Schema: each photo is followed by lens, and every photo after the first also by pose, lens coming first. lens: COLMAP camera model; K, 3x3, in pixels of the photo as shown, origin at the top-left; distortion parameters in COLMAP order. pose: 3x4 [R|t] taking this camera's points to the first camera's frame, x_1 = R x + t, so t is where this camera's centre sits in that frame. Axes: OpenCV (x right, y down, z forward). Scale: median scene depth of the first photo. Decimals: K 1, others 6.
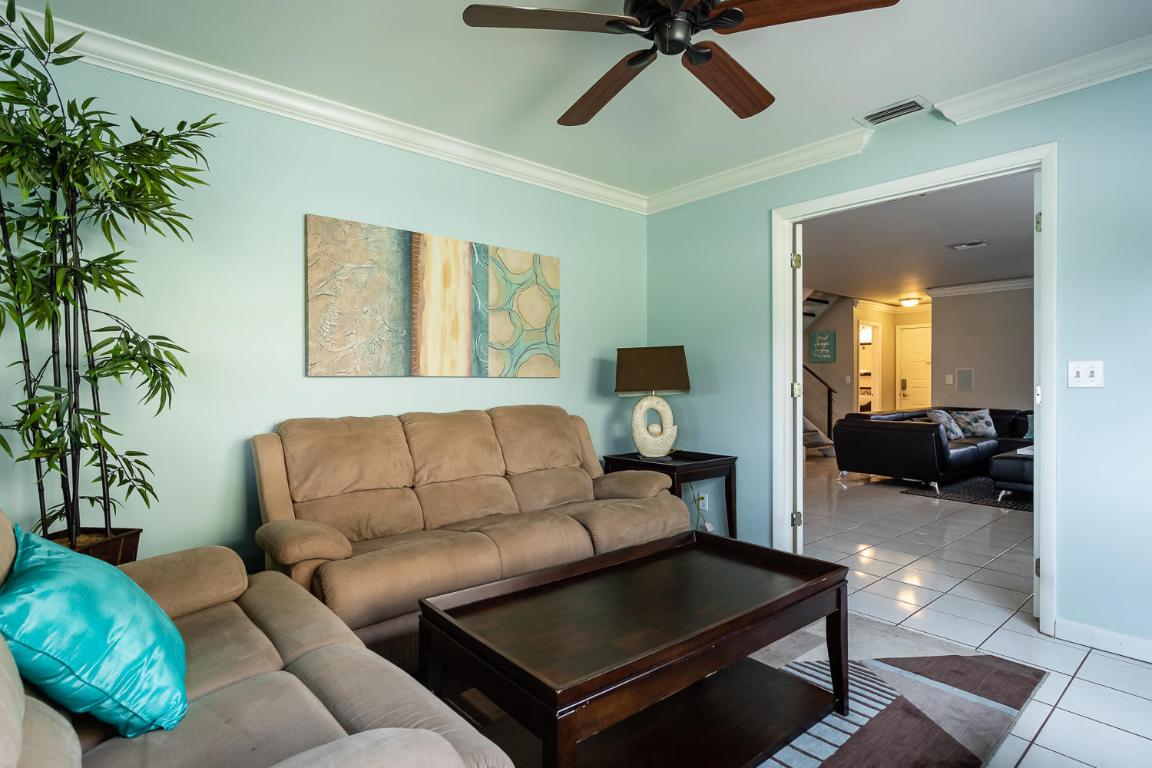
lens RADIAL K [[597.4, 0, 575.6], [0, 597.4, 380.4], [0, 0, 1]] dist [0.002726, 0.000155]
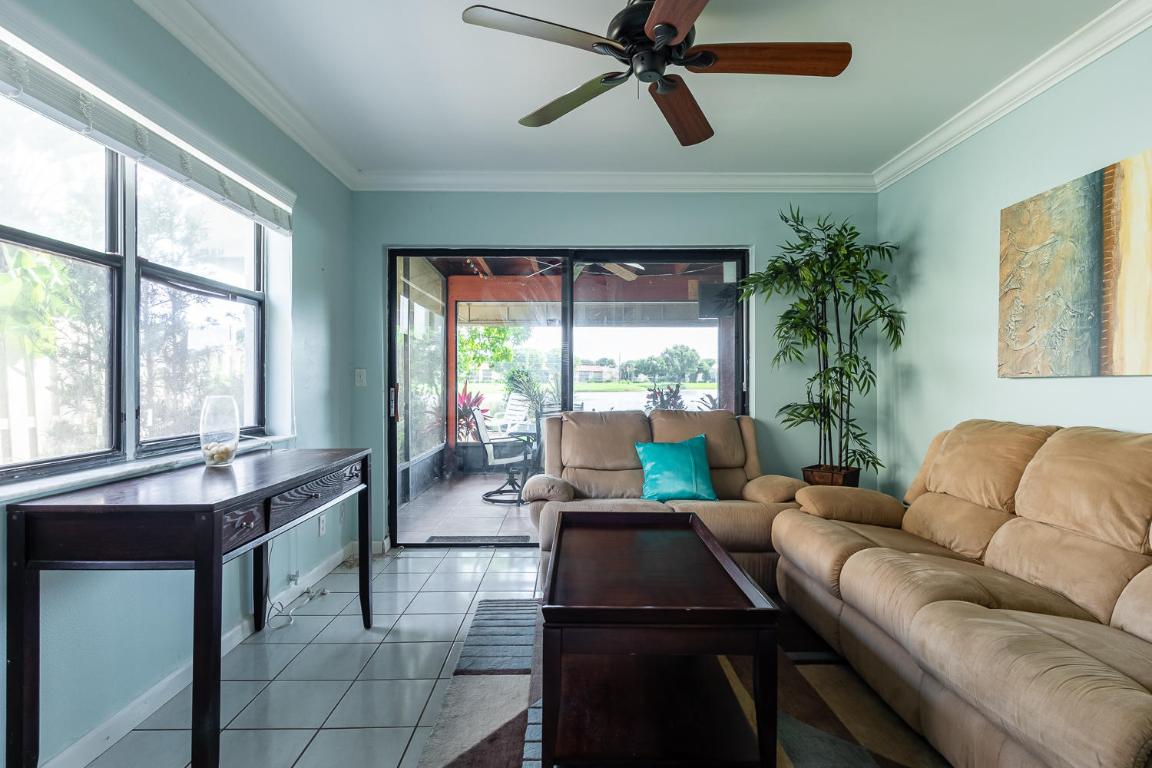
lens RADIAL K [[597.4, 0, 575.6], [0, 597.4, 380.4], [0, 0, 1]] dist [0.002726, 0.000155]
pose [[-0.657424, 0.000771, -0.753520, 0.675967], [0.004832, 0.999983, -0.003193, -0.002164], [0.753505, -0.005740, -0.657417, 1.022935]]
